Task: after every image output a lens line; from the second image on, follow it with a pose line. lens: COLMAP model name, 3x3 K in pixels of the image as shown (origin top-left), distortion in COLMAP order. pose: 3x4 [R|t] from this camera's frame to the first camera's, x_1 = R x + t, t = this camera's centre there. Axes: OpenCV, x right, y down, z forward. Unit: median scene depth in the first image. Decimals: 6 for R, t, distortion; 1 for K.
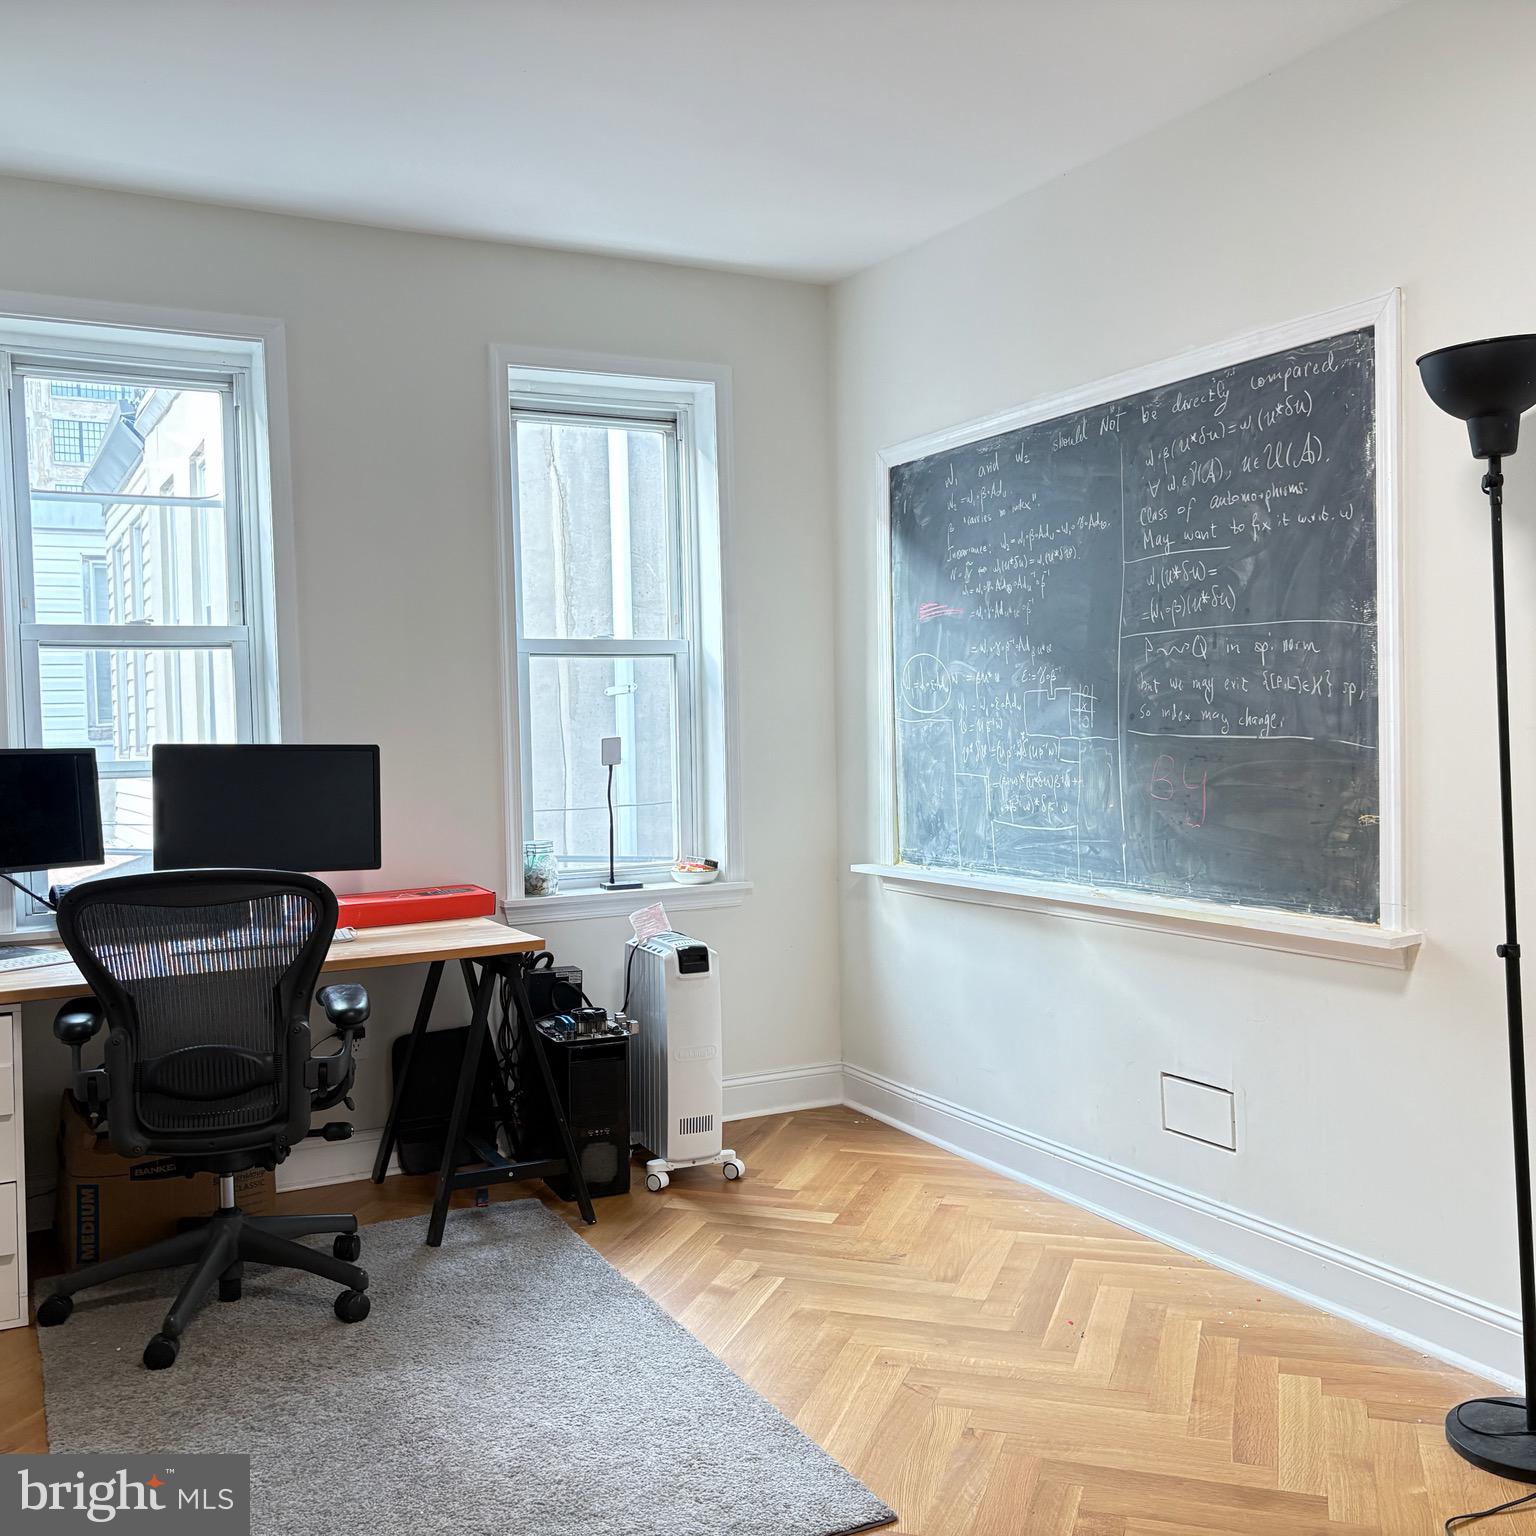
lens RADIAL K [[1552.5, 0, 765.8], [0, 1552.5, 780.3], [0, 0, 1]] dist [0.017709, 0.000000]
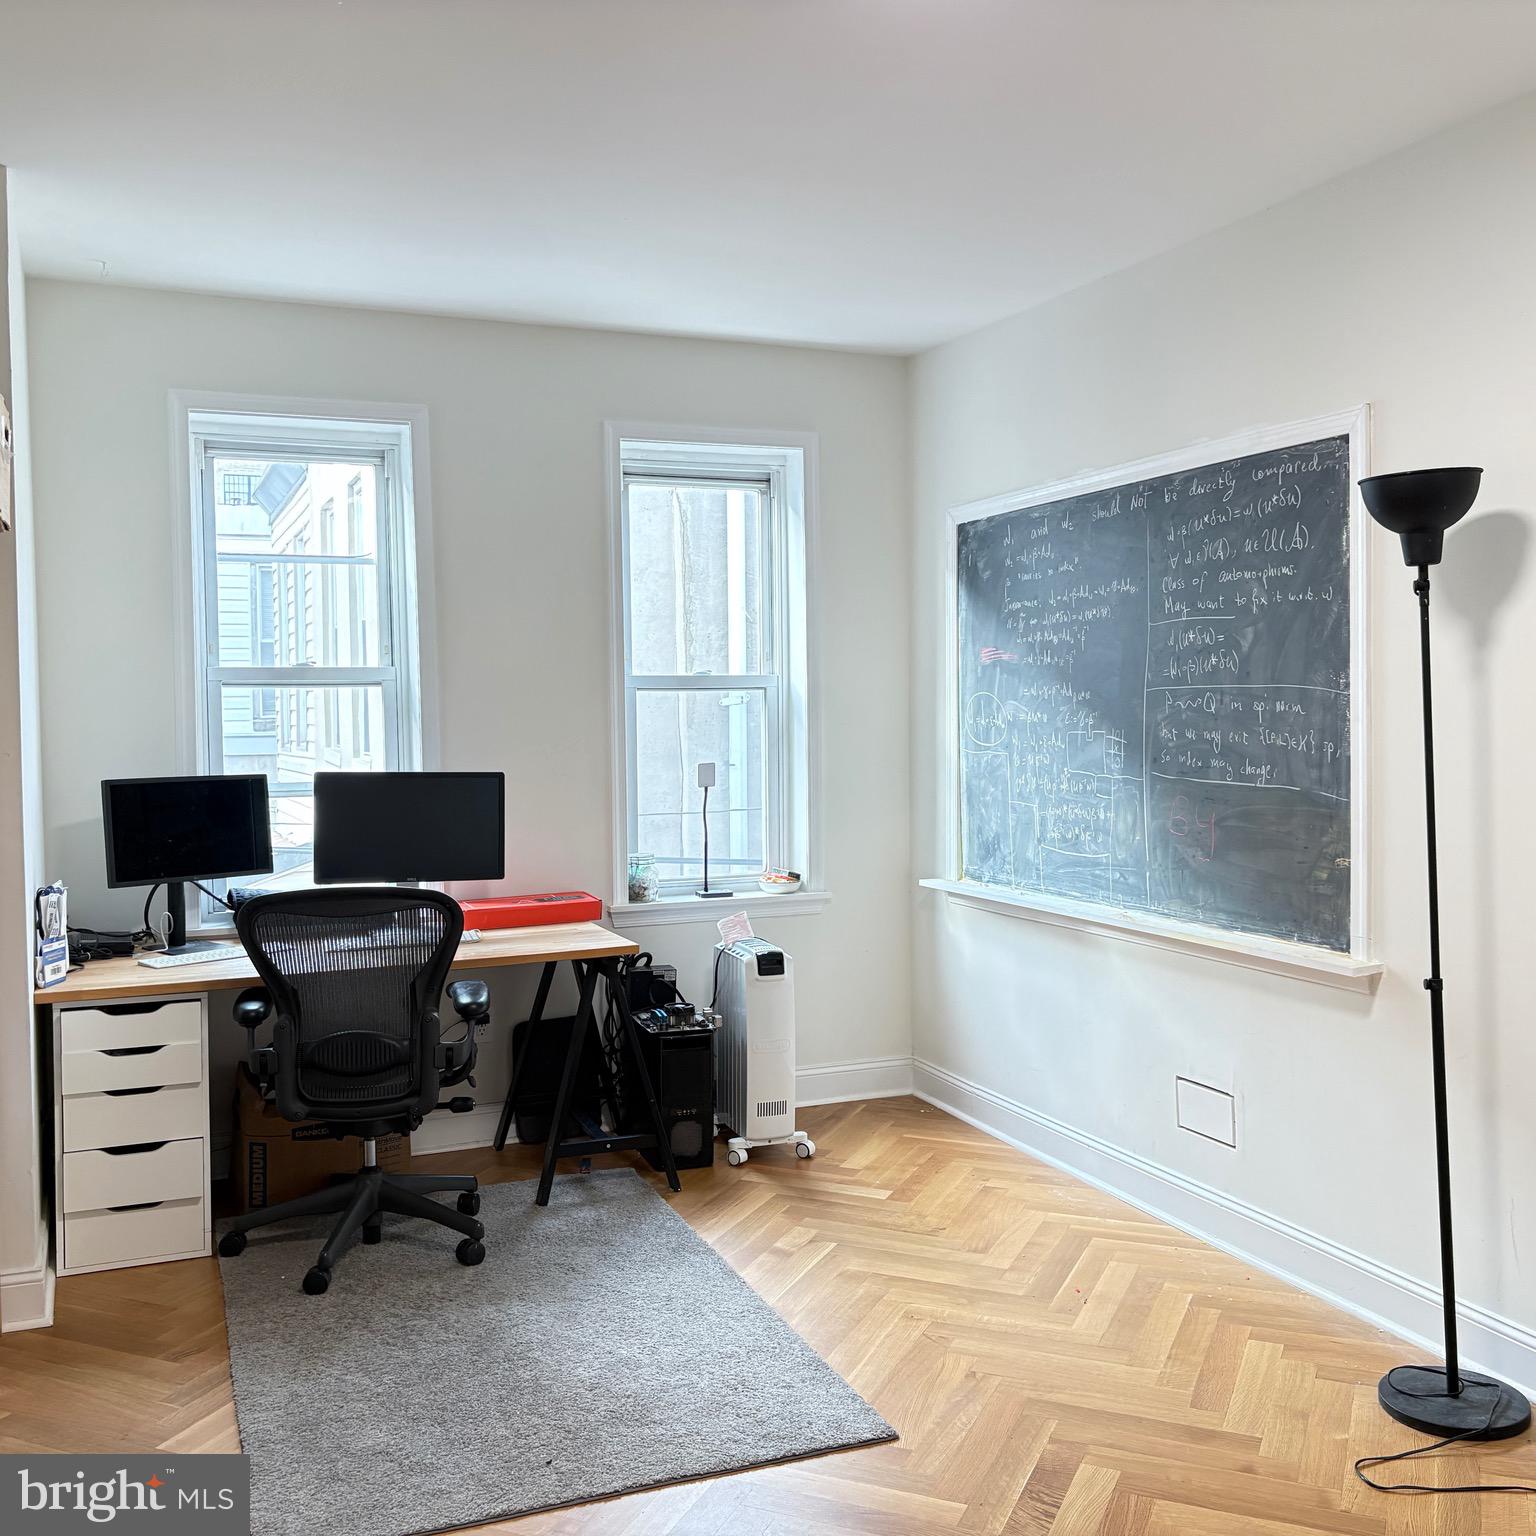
lens RADIAL K [[1552.5, 0, 770.3], [0, 1552.5, 756.2], [0, 0, 1]] dist [0.017709, 0.000000]
pose [[0.996165, 0.012012, -0.086666, 0.055940], [-0.012279, 0.999921, -0.002542, -0.038360], [0.086629, 0.003597, 0.996234, -0.154351]]
